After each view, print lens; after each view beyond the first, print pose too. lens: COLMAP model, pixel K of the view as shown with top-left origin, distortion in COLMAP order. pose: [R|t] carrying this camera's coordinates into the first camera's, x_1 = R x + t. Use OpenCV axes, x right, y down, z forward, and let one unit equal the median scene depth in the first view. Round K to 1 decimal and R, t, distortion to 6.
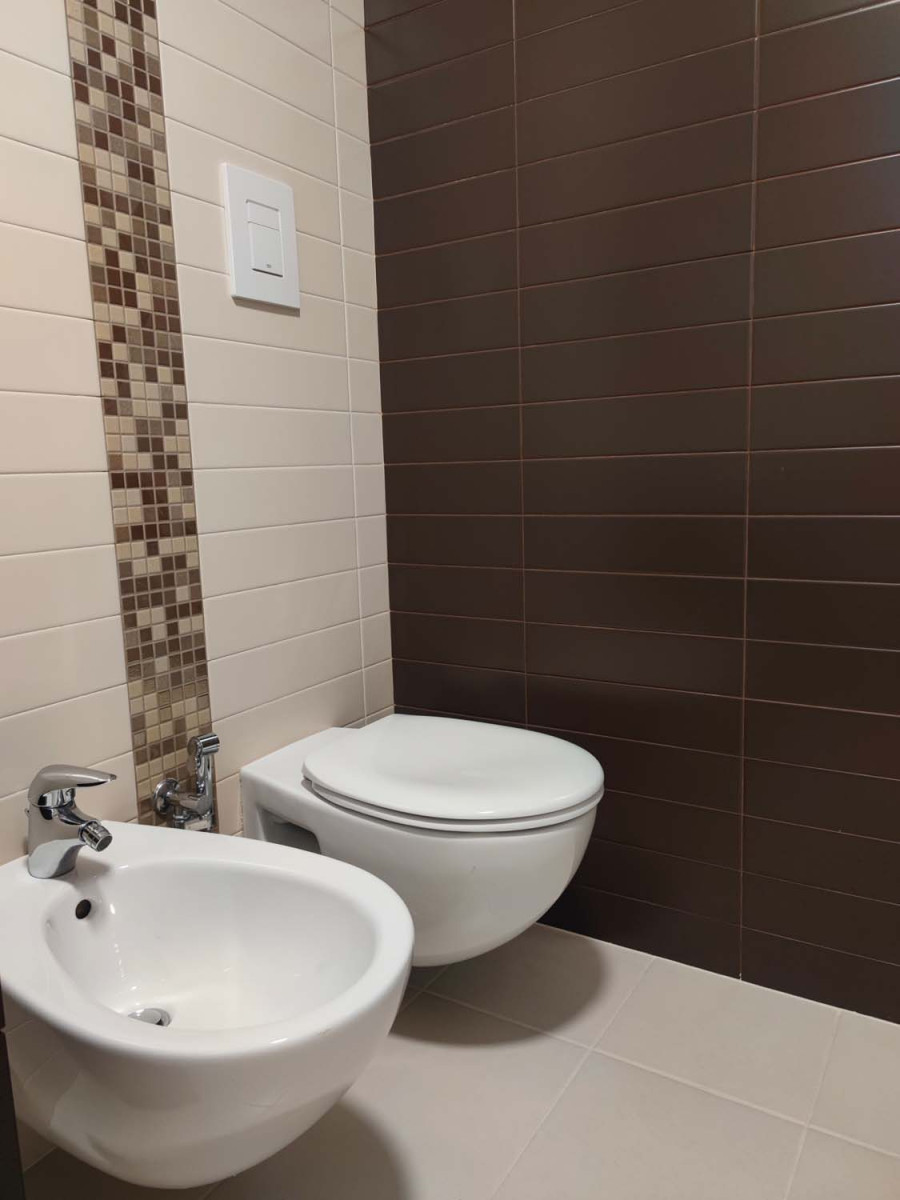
lens RADIAL K [[870.0, 0, 444.6], [0, 870.0, 594.2], [0, 0, 1]] dist [0.060434, -0.062149]
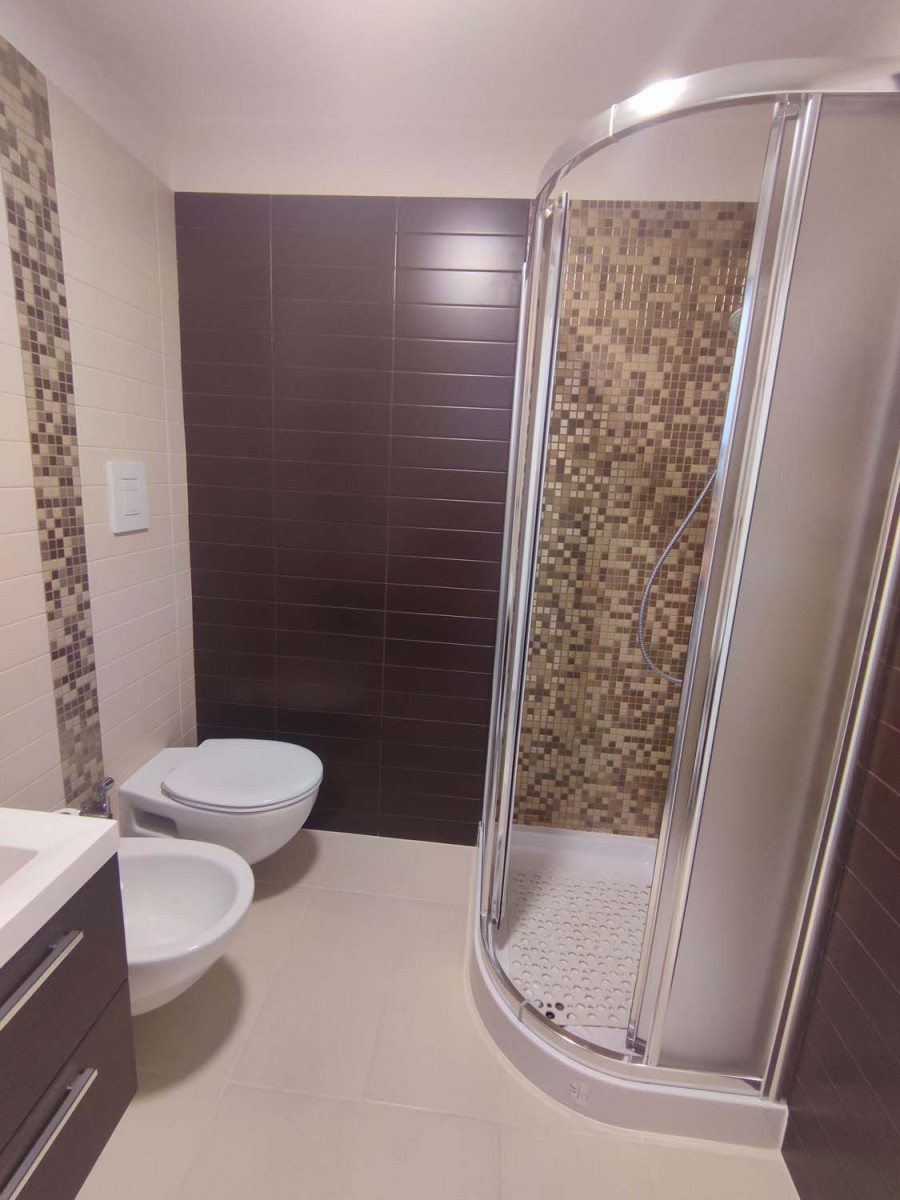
lens RADIAL K [[558.4, 0, 453.0], [0, 558.4, 591.0], [0, 0, 1]] dist [0.001190, 0.003266]
pose [[0.881487, -0.014557, 0.471985, -0.184908], [-0.016995, 0.997899, 0.062516, -0.328759], [-0.471903, -0.063128, 0.879387, -0.359180]]
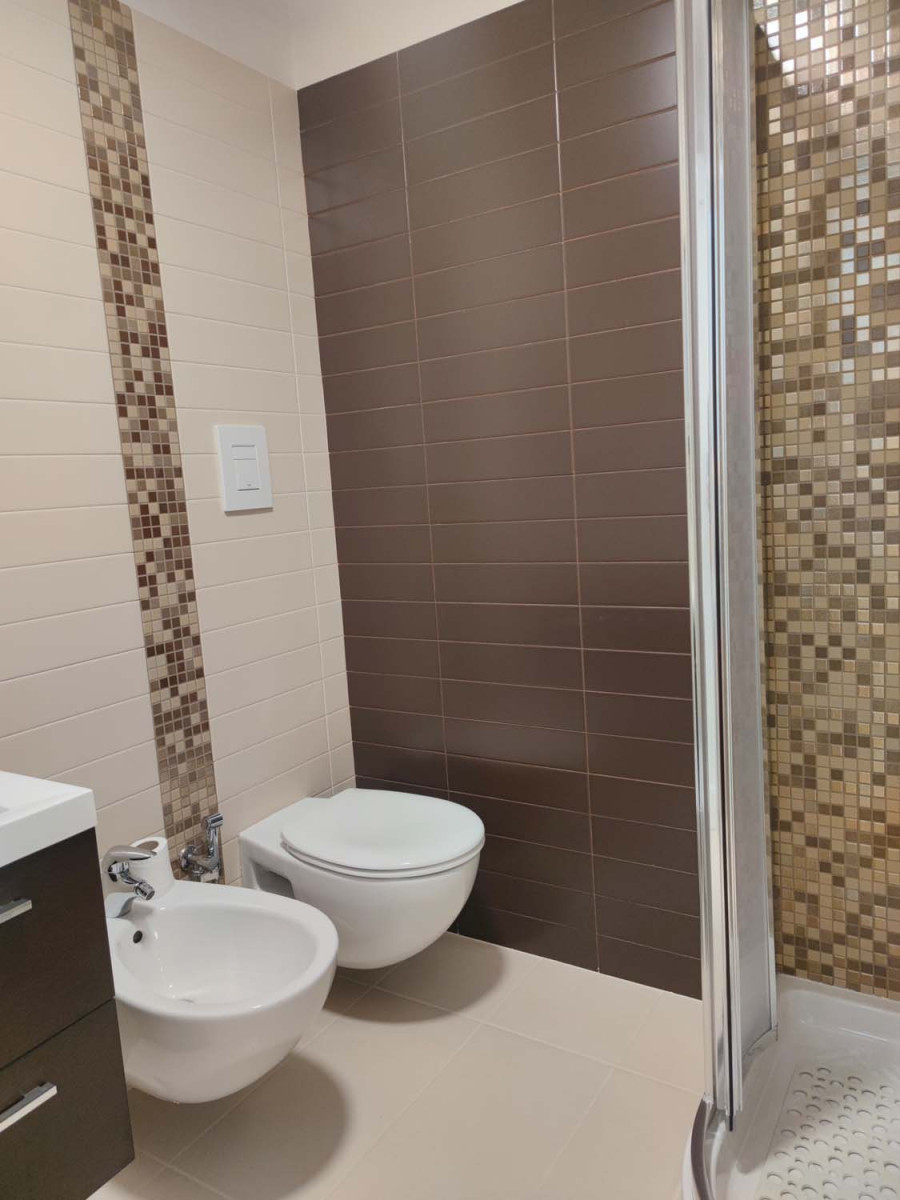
lens RADIAL K [[870.0, 0, 451.3], [0, 870.0, 593.9], [0, 0, 1]] dist [0.060434, -0.062149]
pose [[0.999443, -0.032572, -0.007198, 0.153941], [0.032456, 0.999350, -0.015658, -0.179849], [0.007703, 0.015416, 0.999851, -0.490190]]
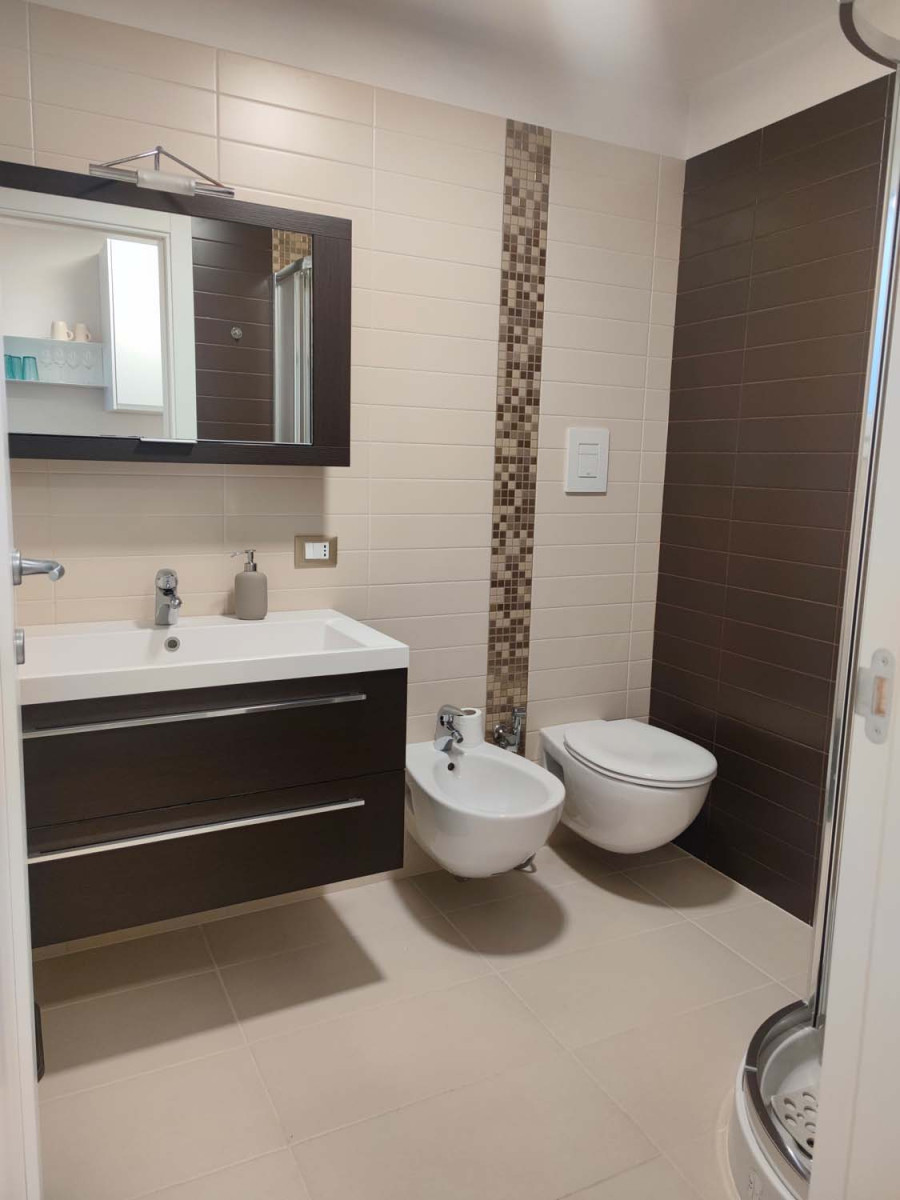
lens RADIAL K [[870.0, 0, 440.7], [0, 870.0, 591.2], [0, 0, 1]] dist [0.060434, -0.062149]
pose [[0.849811, 0.131728, -0.510361, 0.596351], [-0.130542, 0.990701, 0.038340, -0.168476], [0.510666, 0.034042, 0.859105, -0.891780]]
